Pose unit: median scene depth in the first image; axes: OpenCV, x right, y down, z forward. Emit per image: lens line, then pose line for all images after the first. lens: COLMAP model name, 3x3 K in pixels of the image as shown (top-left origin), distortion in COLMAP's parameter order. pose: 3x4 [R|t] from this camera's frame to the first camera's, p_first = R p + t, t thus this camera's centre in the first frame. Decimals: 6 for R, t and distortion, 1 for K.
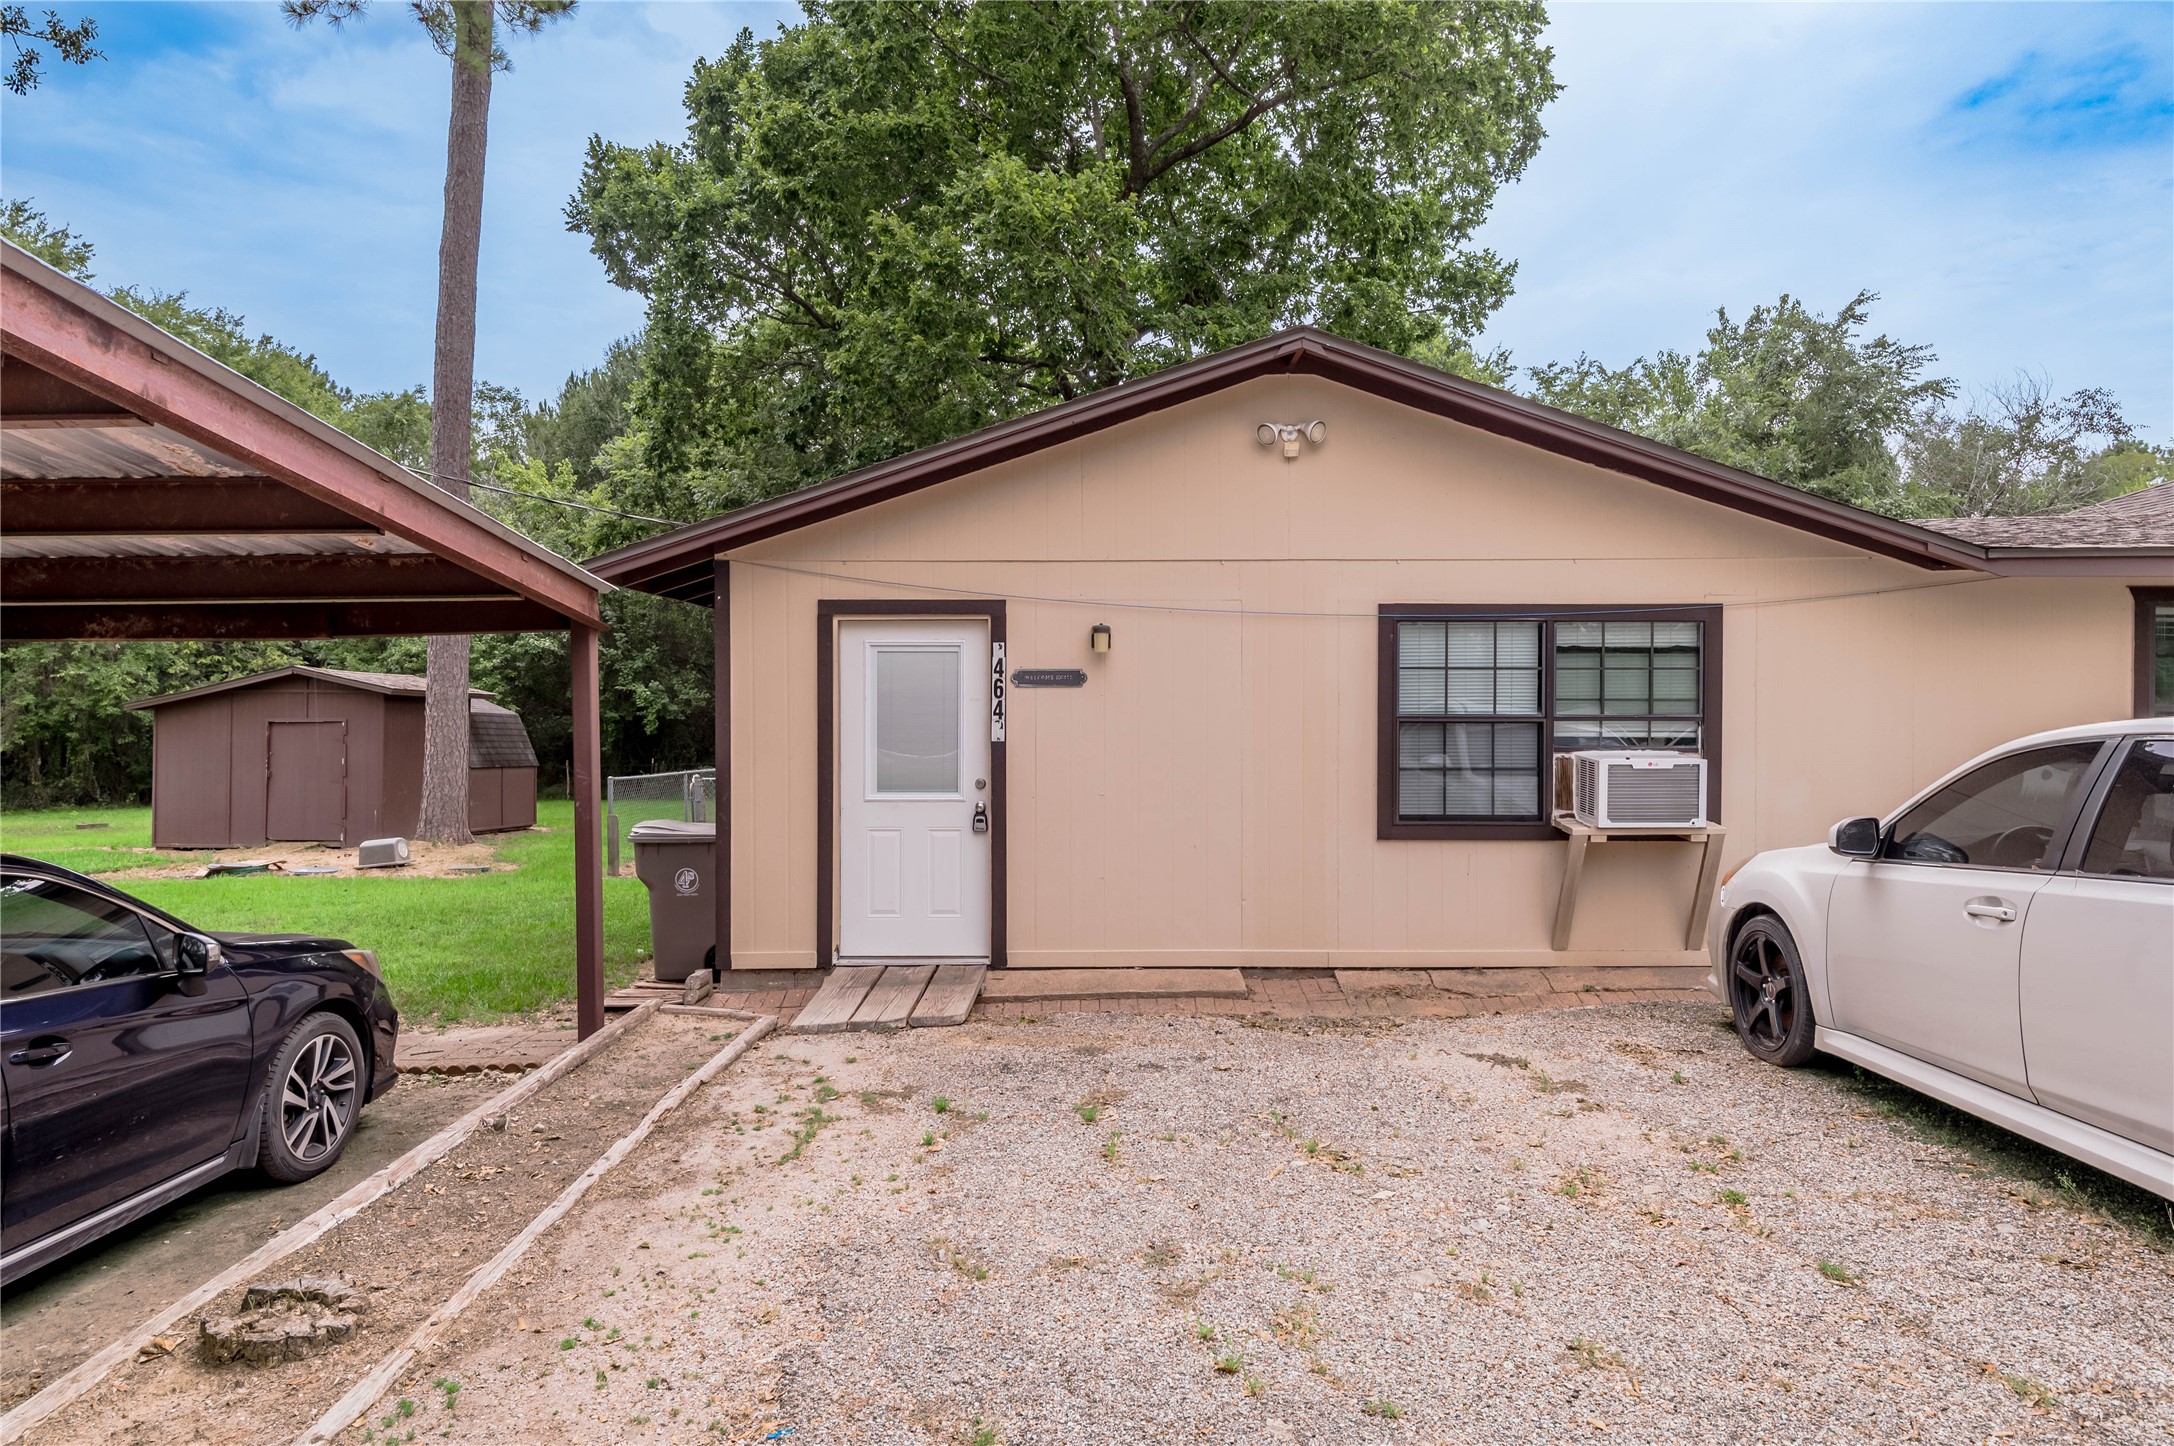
lens RADIAL K [[1268.7, 0, 1087.0], [0, 1268.7, 723.0], [0, 0, 1]] dist [-0.001930, 0.046385]
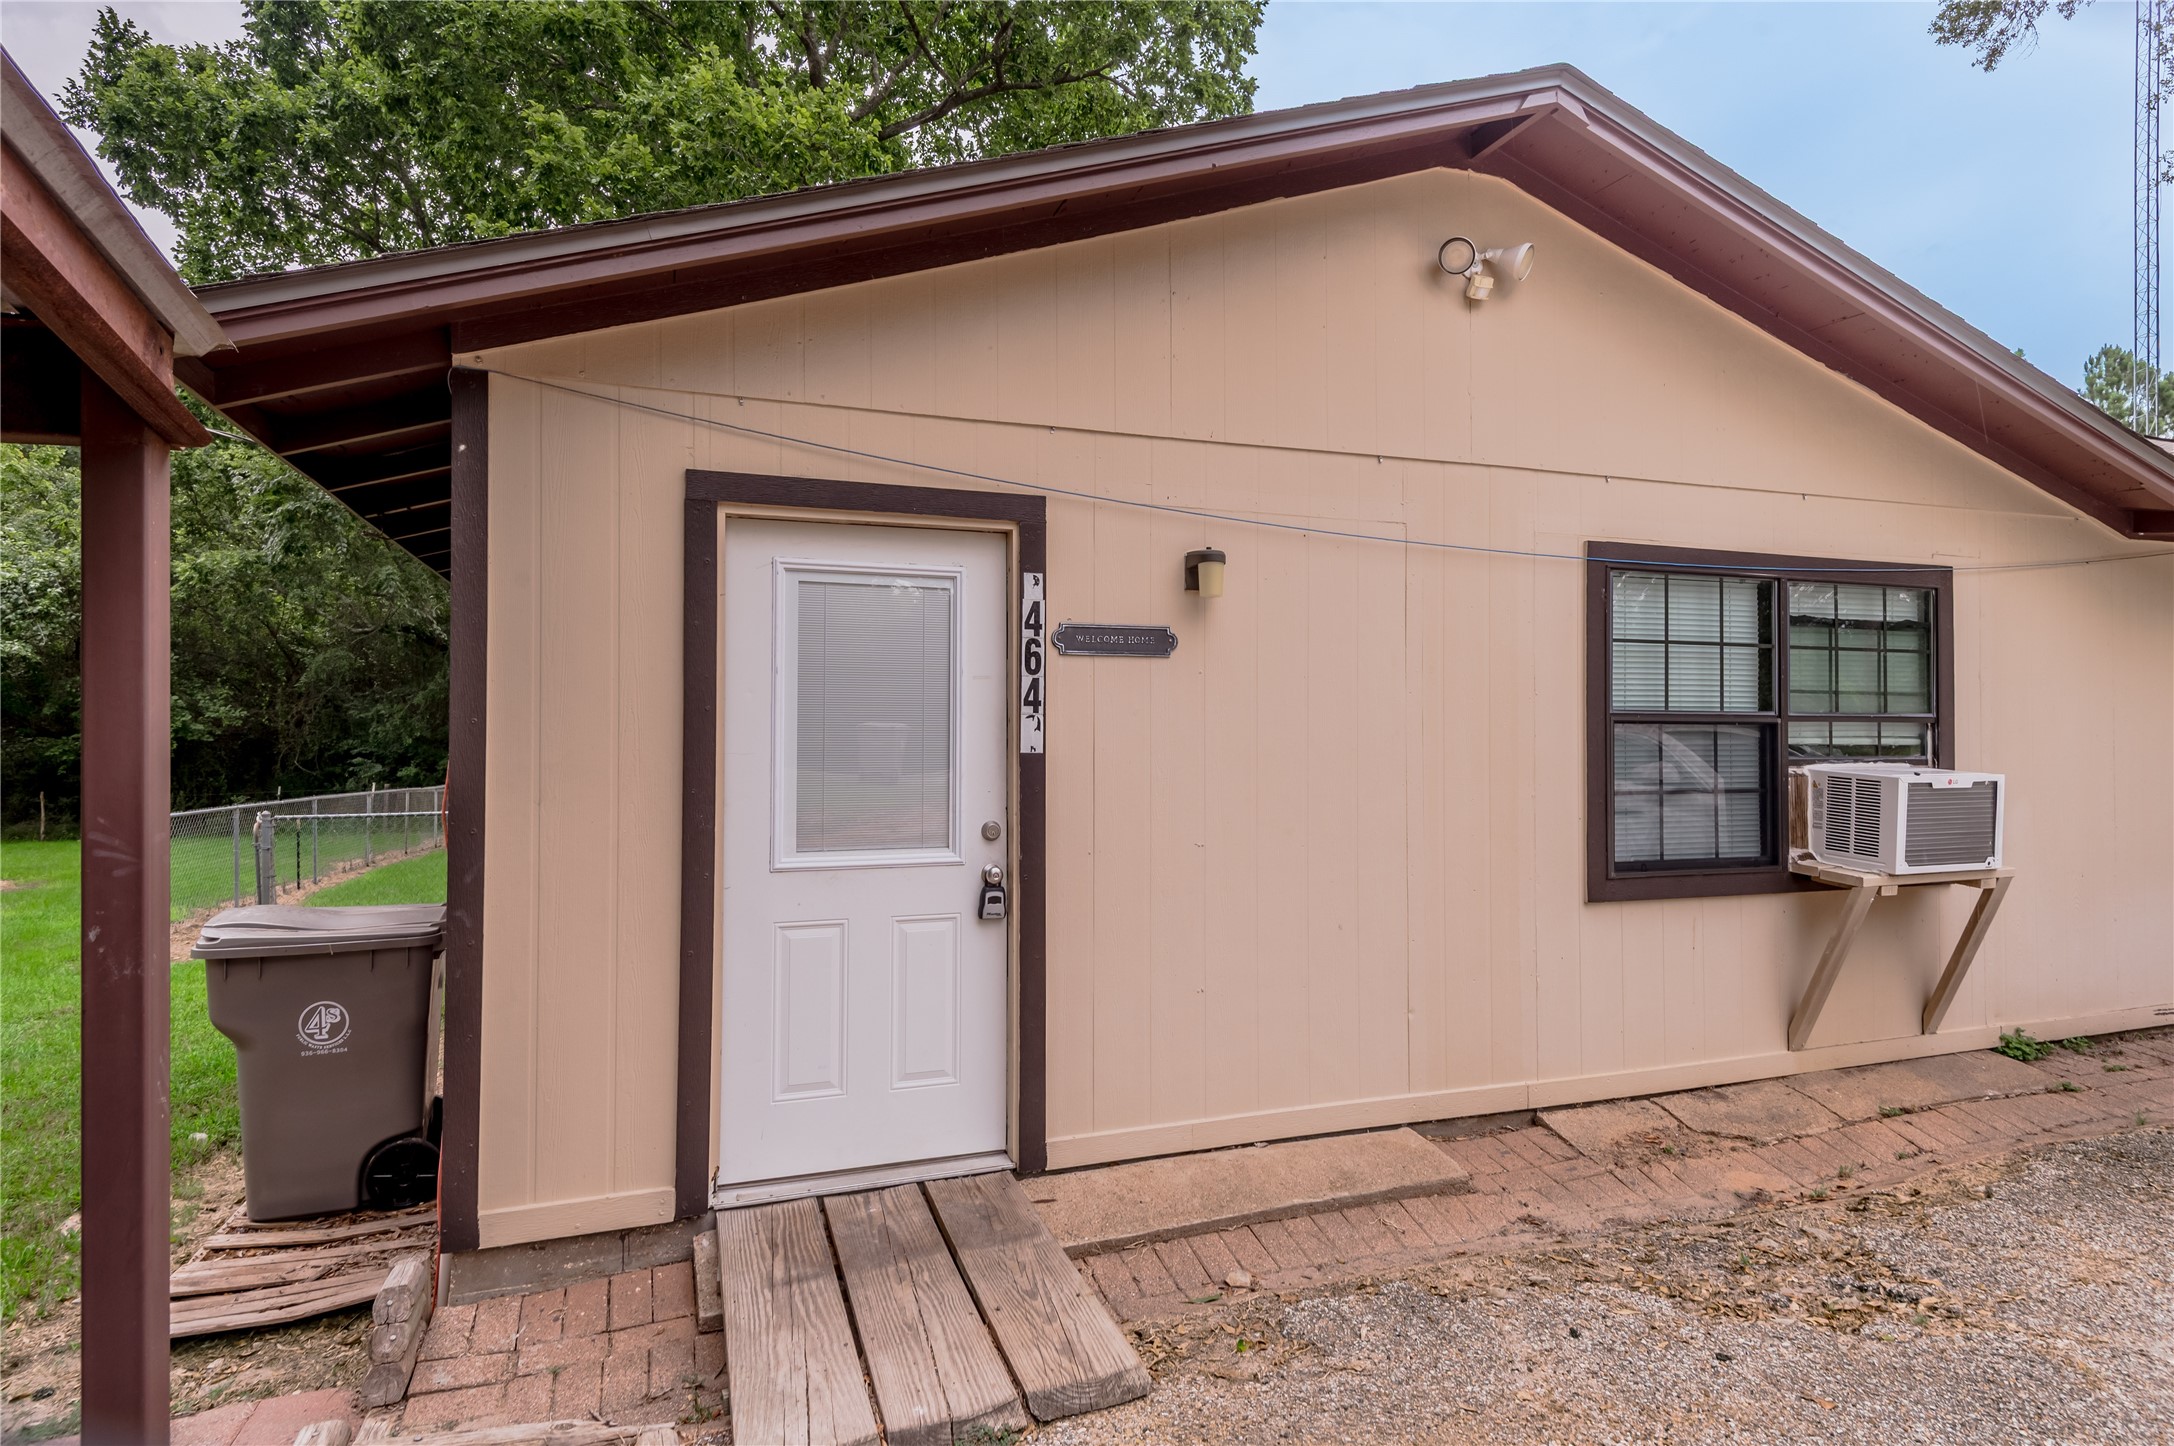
lens RADIAL K [[1172.9, 0, 1082.3], [0, 1172.9, 710.6], [0, 0, 1]] dist [0.005033, -0.003364]
pose [[0.944176, 0.007916, 0.329347, -0.213865], [0.002029, 0.999553, -0.029843, 0.011060], [-0.329436, 0.028845, 0.943737, 0.513508]]
